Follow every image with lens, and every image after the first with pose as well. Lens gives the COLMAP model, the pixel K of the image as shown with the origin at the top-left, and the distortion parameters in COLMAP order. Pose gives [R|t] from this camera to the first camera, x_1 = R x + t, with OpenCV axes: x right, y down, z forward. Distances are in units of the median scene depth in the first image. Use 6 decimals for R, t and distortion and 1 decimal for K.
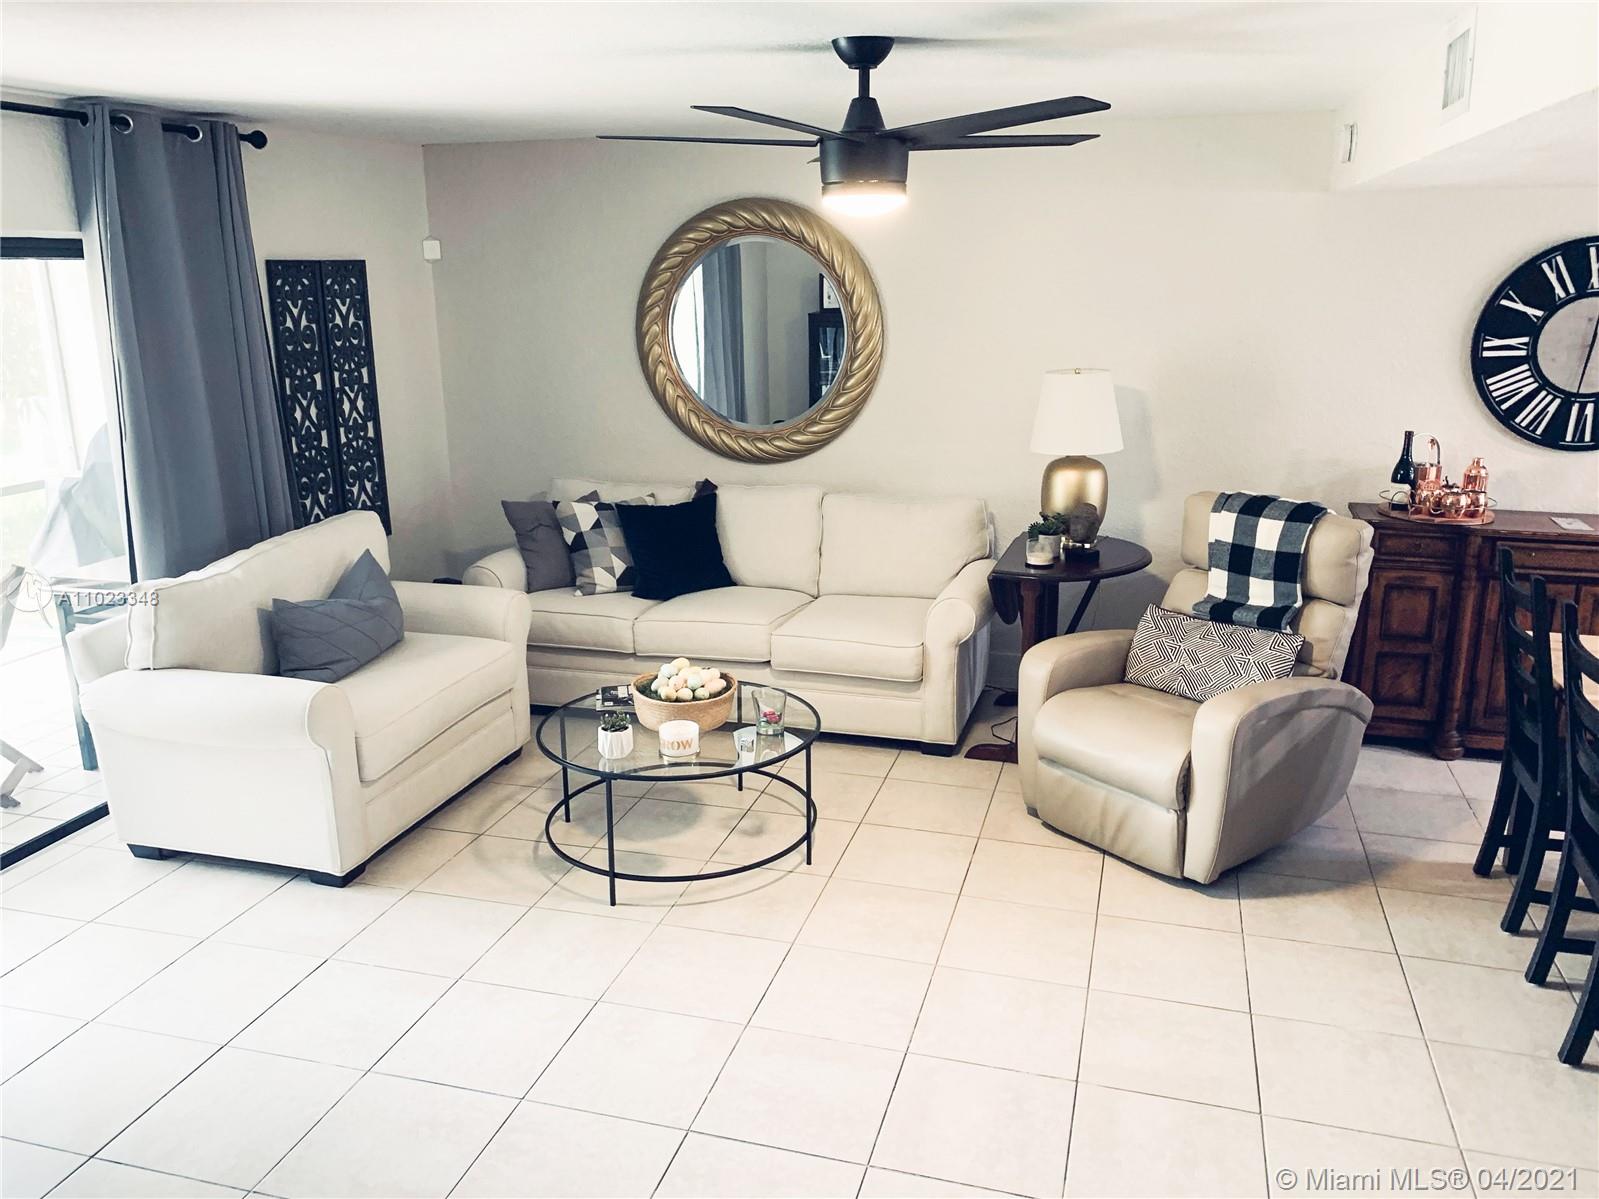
lens RADIAL K [[1261.3, 0, 799.5], [0, 1261.3, 599.5], [0, 0, 1]] dist [0.056549, -0.001455]
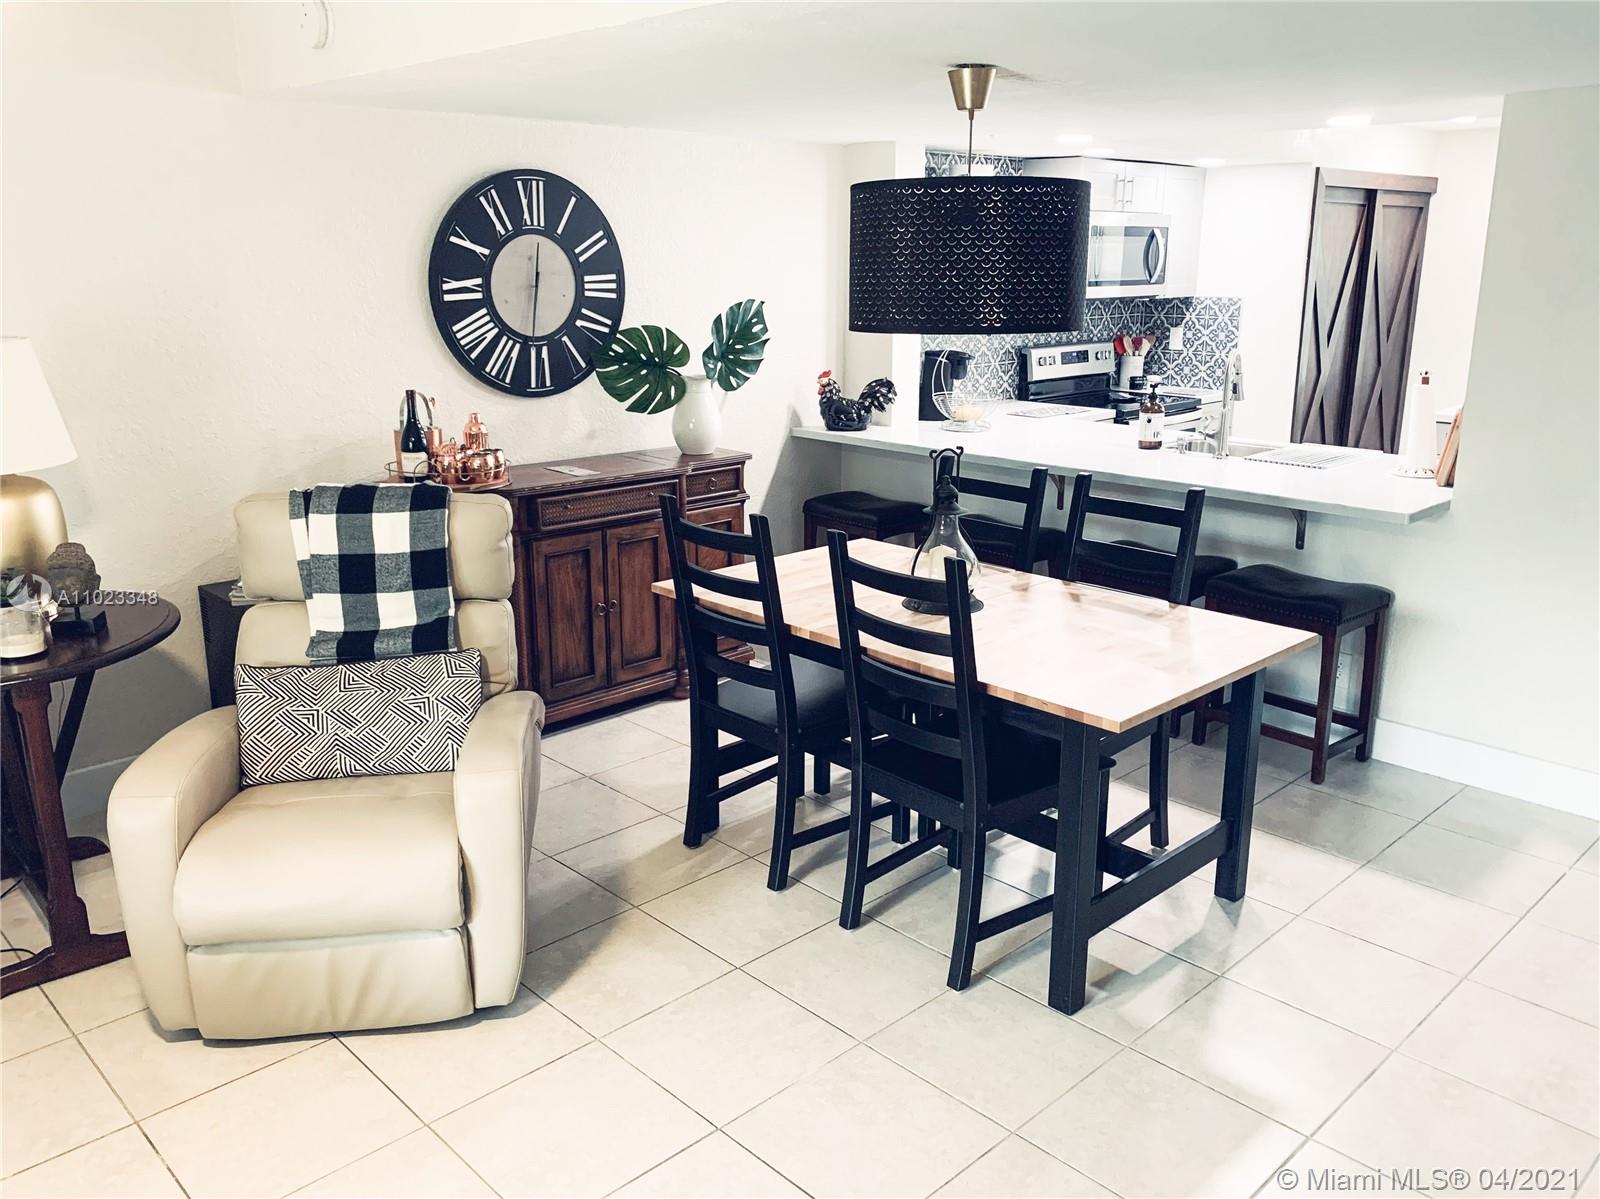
lens RADIAL K [[1273.1, 0, 800.0], [0, 1273.1, 599.5], [0, 0, 1]] dist [0.063529, -0.119744]
pose [[0.499506, -0.228209, 0.835712, -0.136544], [0.223734, 0.965936, 0.130043, -0.051363], [-0.836921, 0.122020, 0.533549, 0.356721]]
